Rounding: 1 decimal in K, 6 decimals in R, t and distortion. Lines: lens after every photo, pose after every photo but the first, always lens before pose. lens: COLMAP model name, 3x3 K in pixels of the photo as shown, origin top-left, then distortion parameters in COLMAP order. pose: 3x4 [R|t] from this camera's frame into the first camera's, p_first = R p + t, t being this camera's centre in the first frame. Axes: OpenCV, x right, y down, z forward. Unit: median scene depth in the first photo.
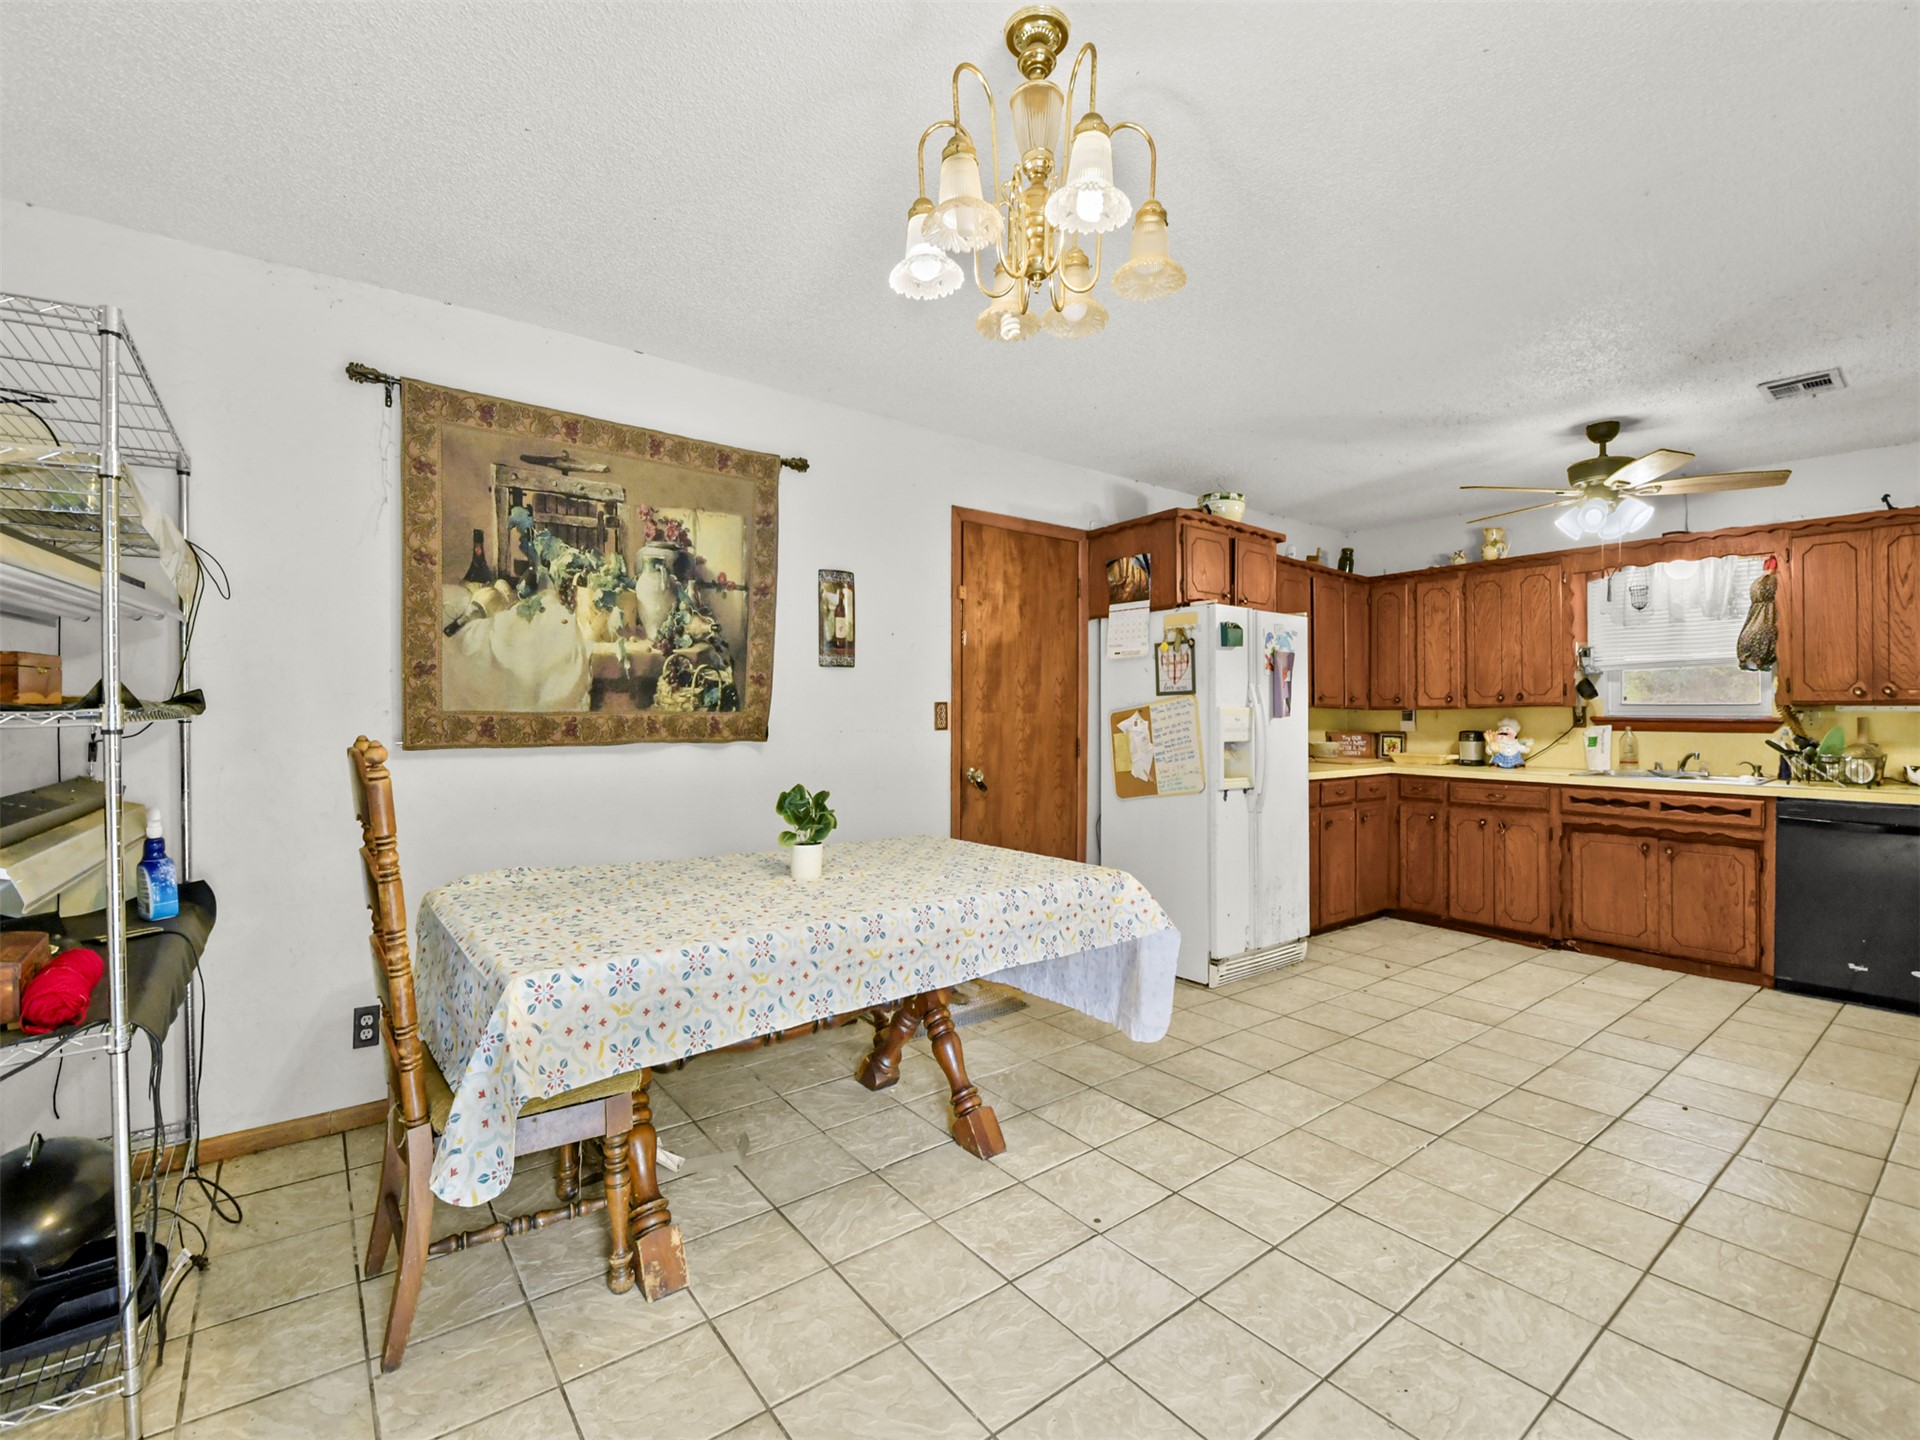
lens RADIAL K [[851.1, 0, 962.5], [0, 851.1, 728.3], [0, 0, 1]] dist [0.021924, -0.020722]
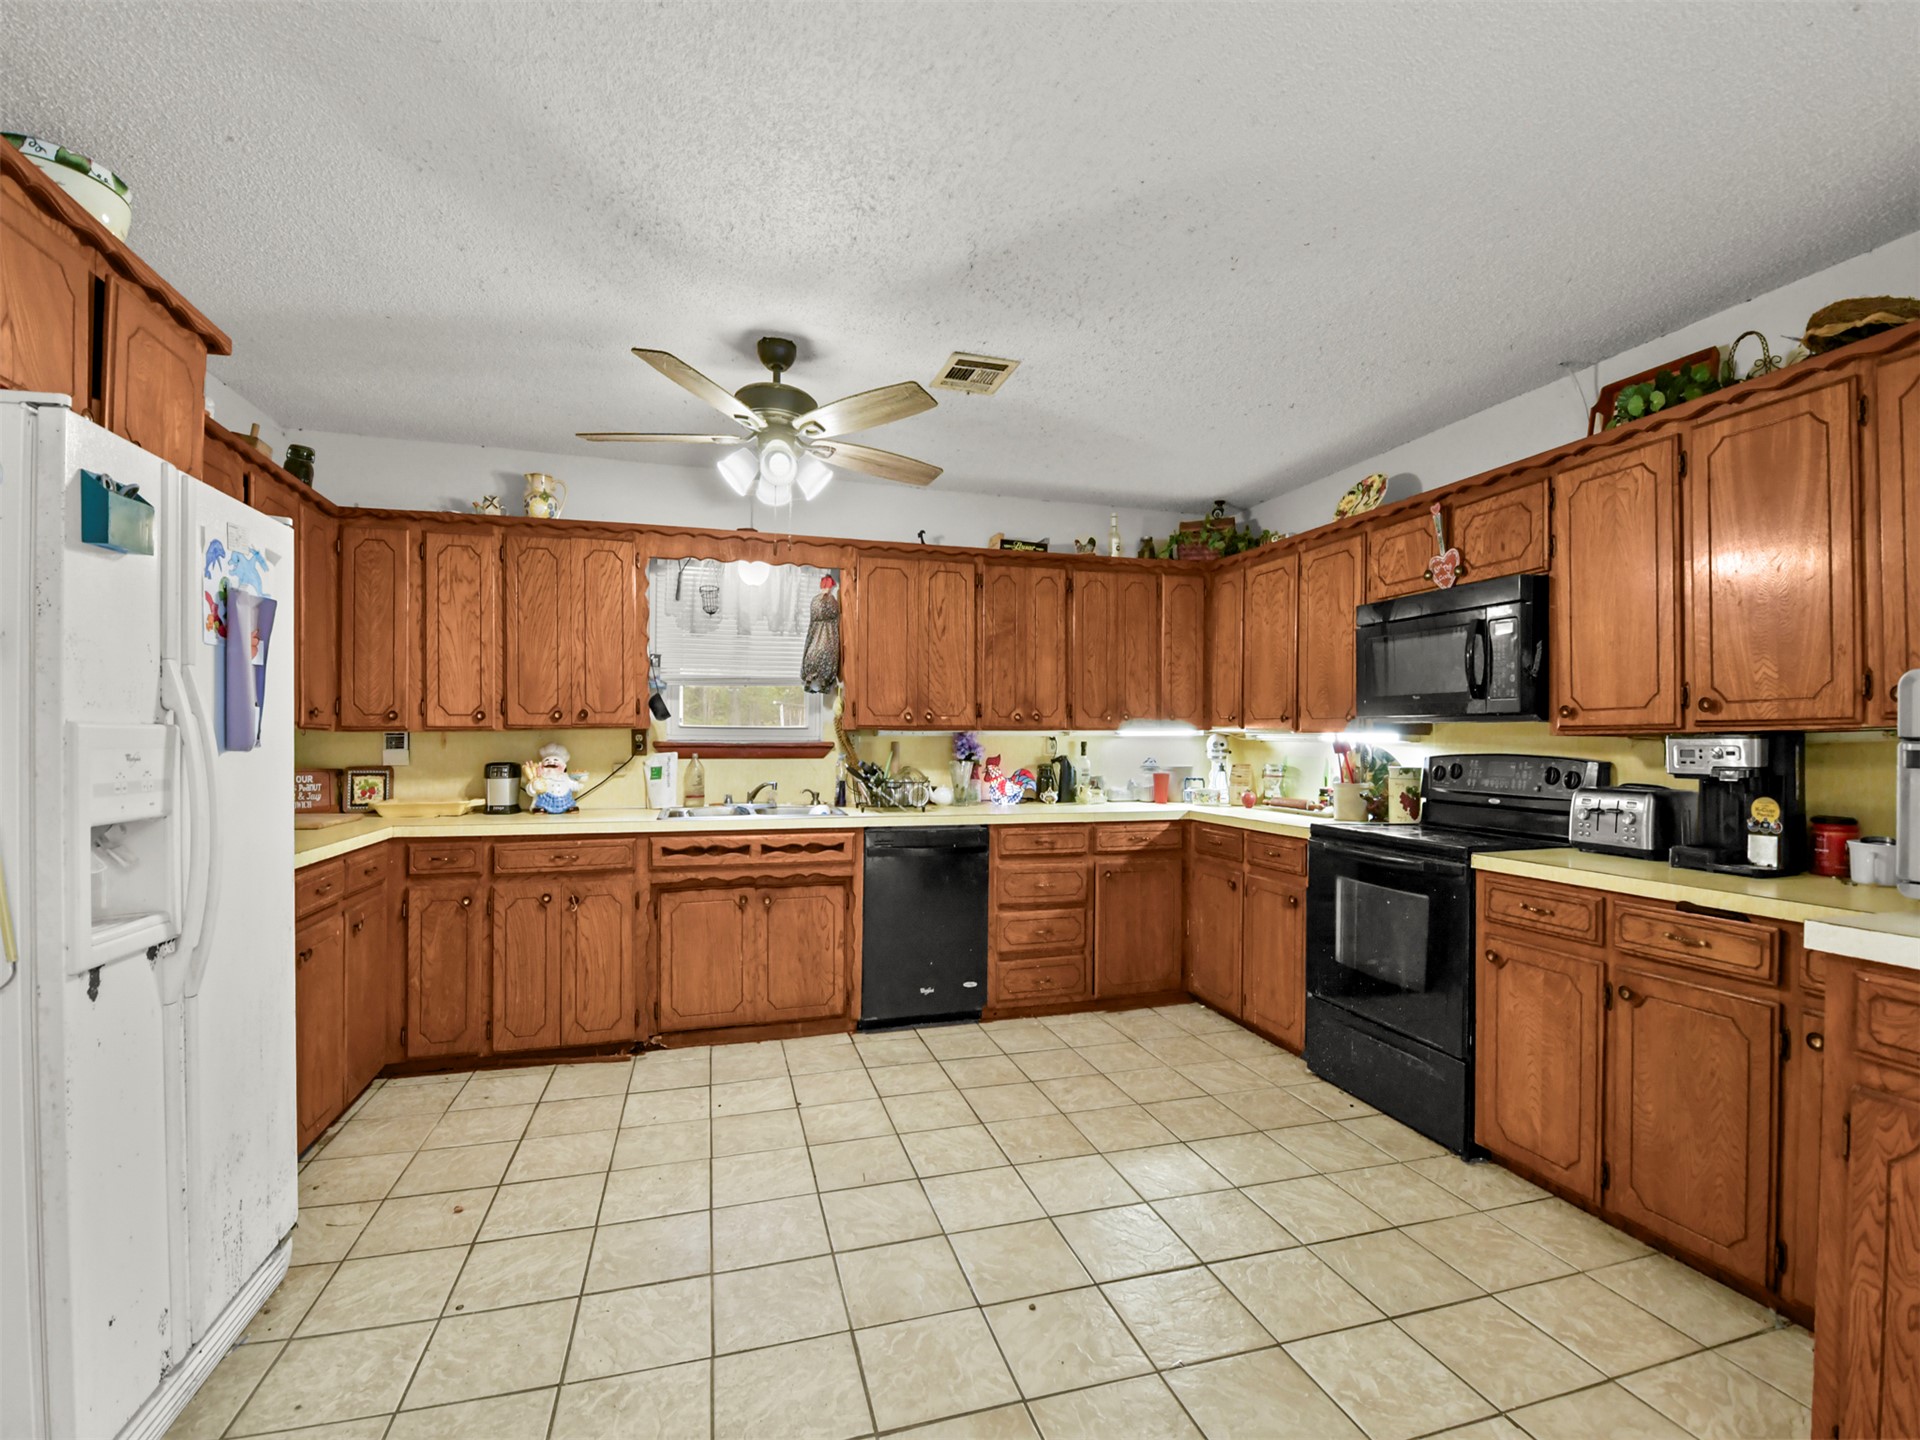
lens RADIAL K [[851.1, 0, 962.5], [0, 851.1, 728.3], [0, 0, 1]] dist [0.021924, -0.020722]
pose [[0.360864, 0.008473, 0.932580, 0.099771], [0.013996, 0.999797, -0.014499, -0.011227], [-0.932513, 0.018285, 0.360673, 0.472326]]
